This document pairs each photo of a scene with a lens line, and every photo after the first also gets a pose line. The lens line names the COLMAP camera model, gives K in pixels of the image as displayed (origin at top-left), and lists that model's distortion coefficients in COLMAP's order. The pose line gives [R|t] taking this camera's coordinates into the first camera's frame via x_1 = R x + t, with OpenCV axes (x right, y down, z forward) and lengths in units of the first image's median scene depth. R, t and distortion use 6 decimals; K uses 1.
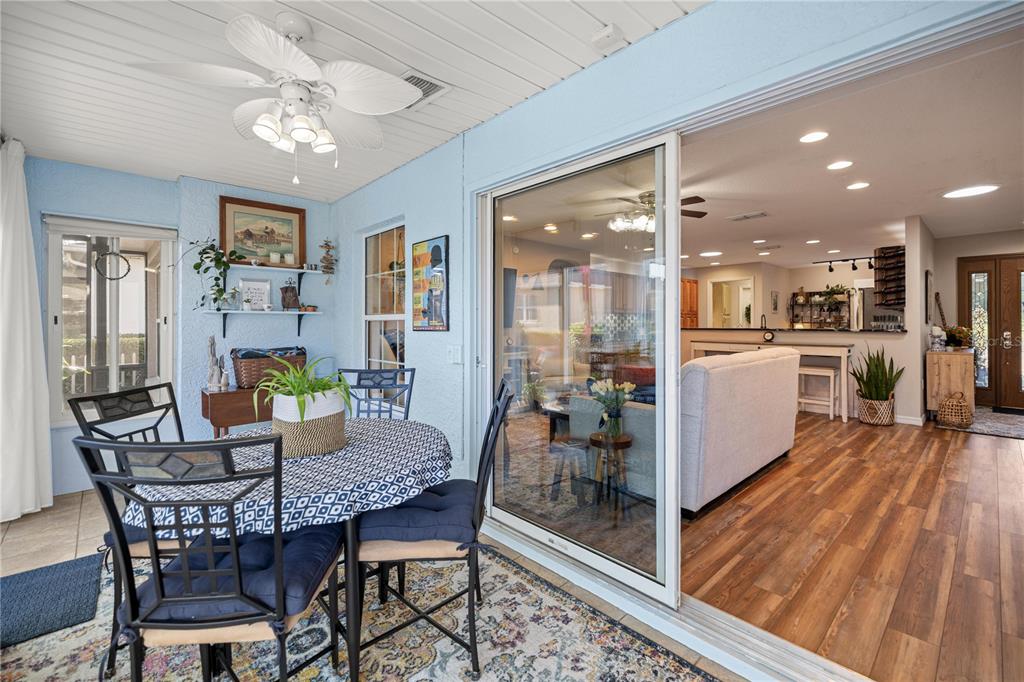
lens RADIAL K [[441.5, 0, 509.4], [0, 441.5, 320.5], [0, 0, 1]] dist [-0.000897, -0.000190]
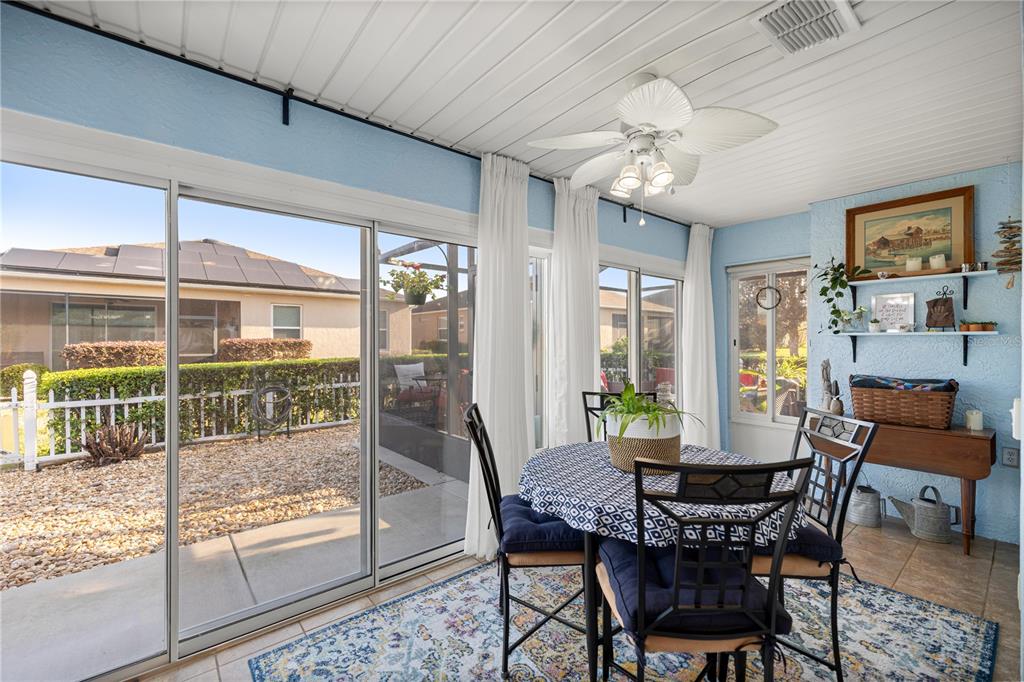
lens RADIAL K [[428.3, 0, 512.0], [0, 428.3, 341.0], [0, 0, 1]] dist [0.000201, -0.000319]
pose [[-0.053630, 0.001842, -0.998559, 0.259478], [0.007685, 0.999969, 0.001431, -0.010927], [0.998531, -0.007598, -0.053643, 0.303784]]
